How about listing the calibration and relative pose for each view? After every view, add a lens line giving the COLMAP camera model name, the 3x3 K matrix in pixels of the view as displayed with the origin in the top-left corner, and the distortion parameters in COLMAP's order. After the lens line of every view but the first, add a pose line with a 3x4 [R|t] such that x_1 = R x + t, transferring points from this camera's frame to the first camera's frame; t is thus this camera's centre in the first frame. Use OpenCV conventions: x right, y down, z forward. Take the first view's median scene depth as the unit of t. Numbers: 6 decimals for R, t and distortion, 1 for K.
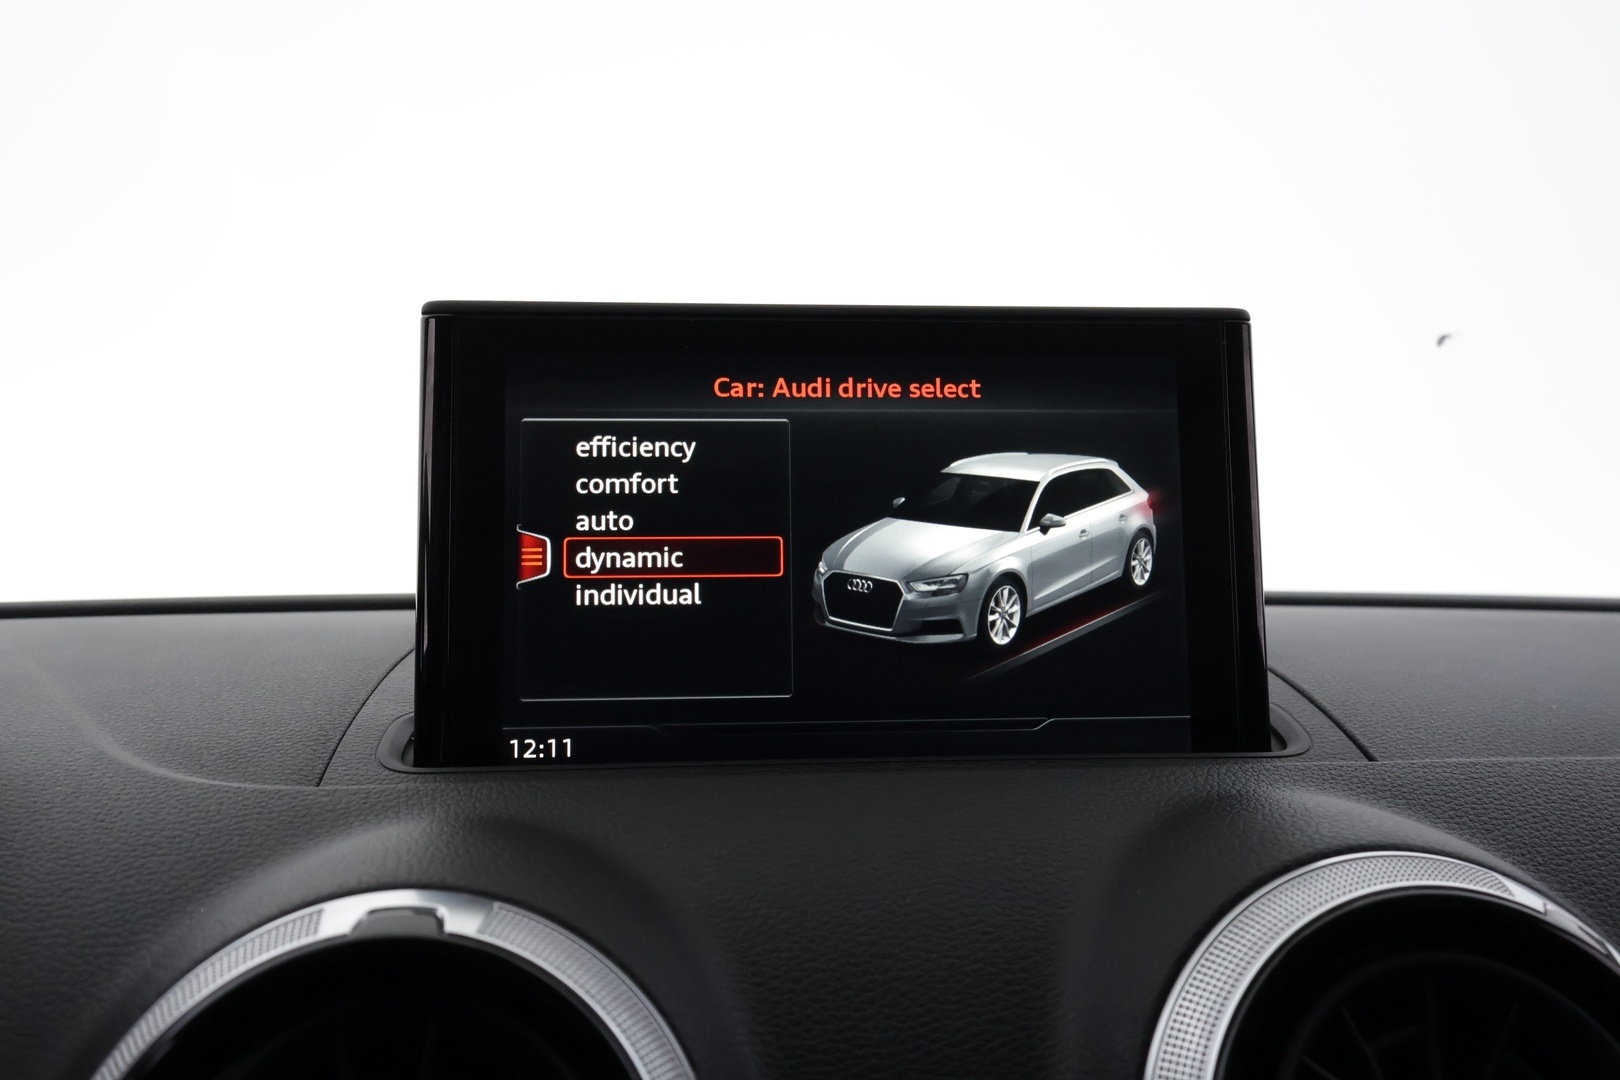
lens RADIAL K [[1237.6, 0, 823.5], [0, 1237.6, 525.2], [0, 0, 1]] dist [-0.005355, -0.002892]
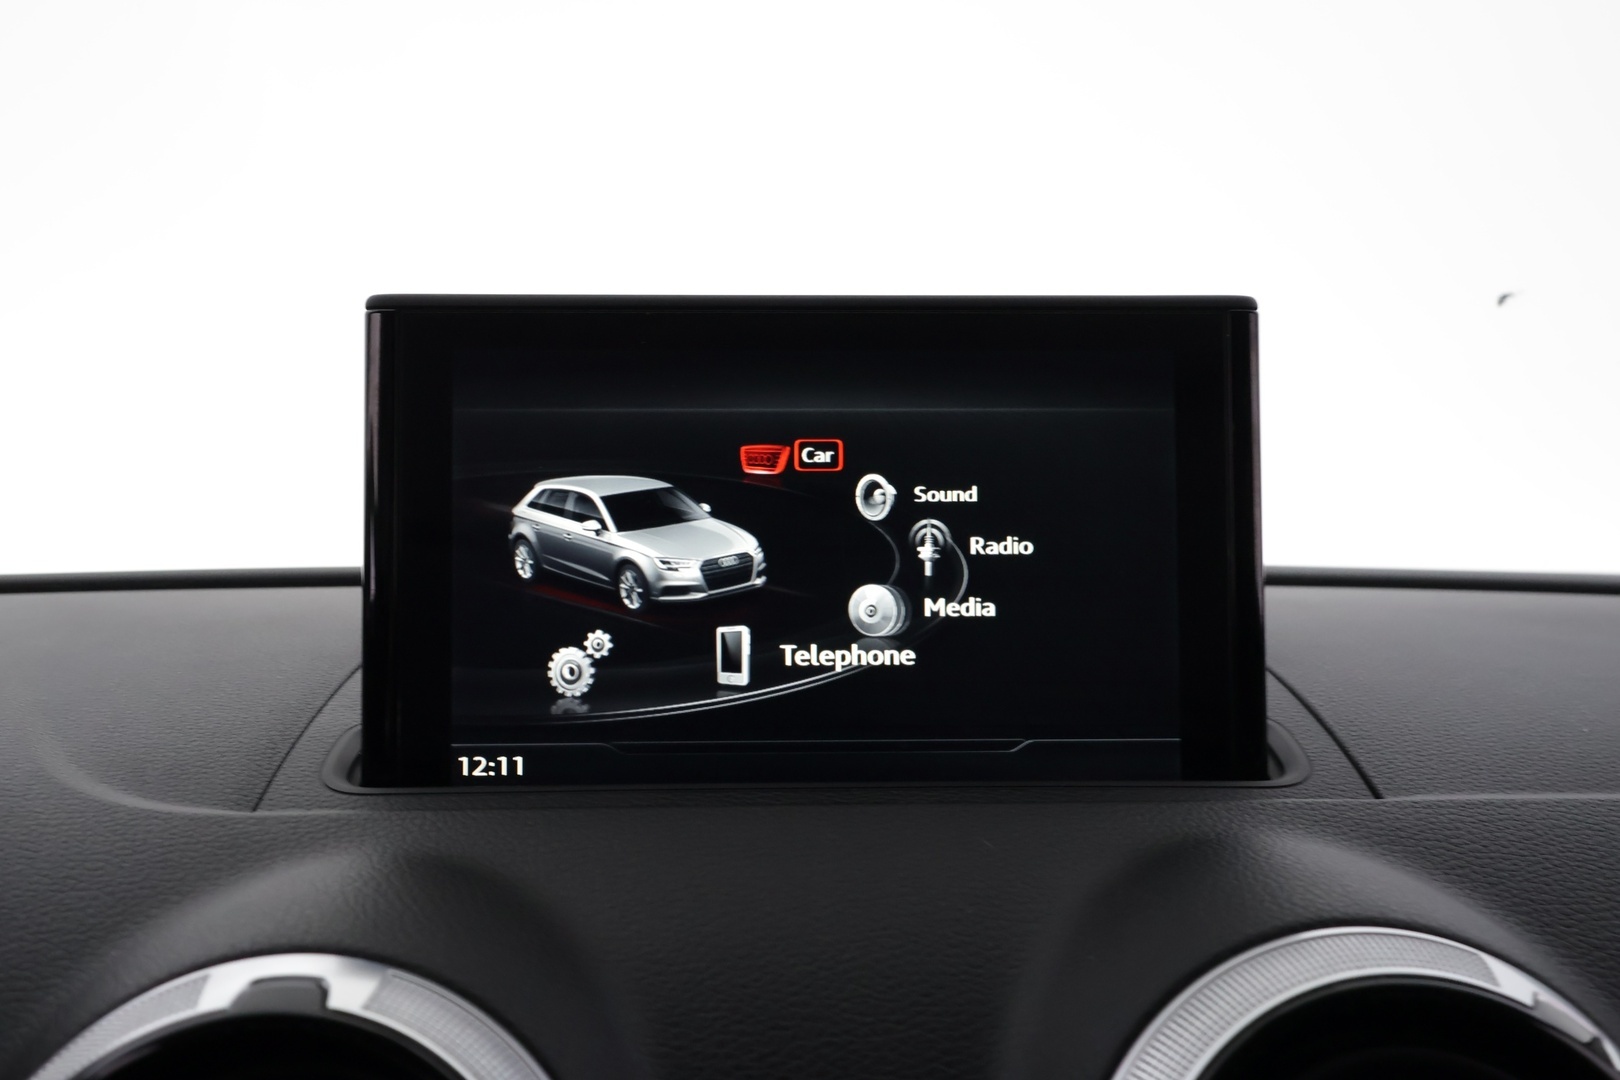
lens RADIAL K [[1252.6, 0, 810.0], [0, 1252.6, 540.0], [0, 0, 1]] dist [-0.005411, 0.000902]
pose [[0.998579, 0.005406, -0.053018, 0.088880], [-0.002176, 0.998148, 0.060792, -0.069885], [0.053248, -0.060590, 0.996741, 0.069505]]
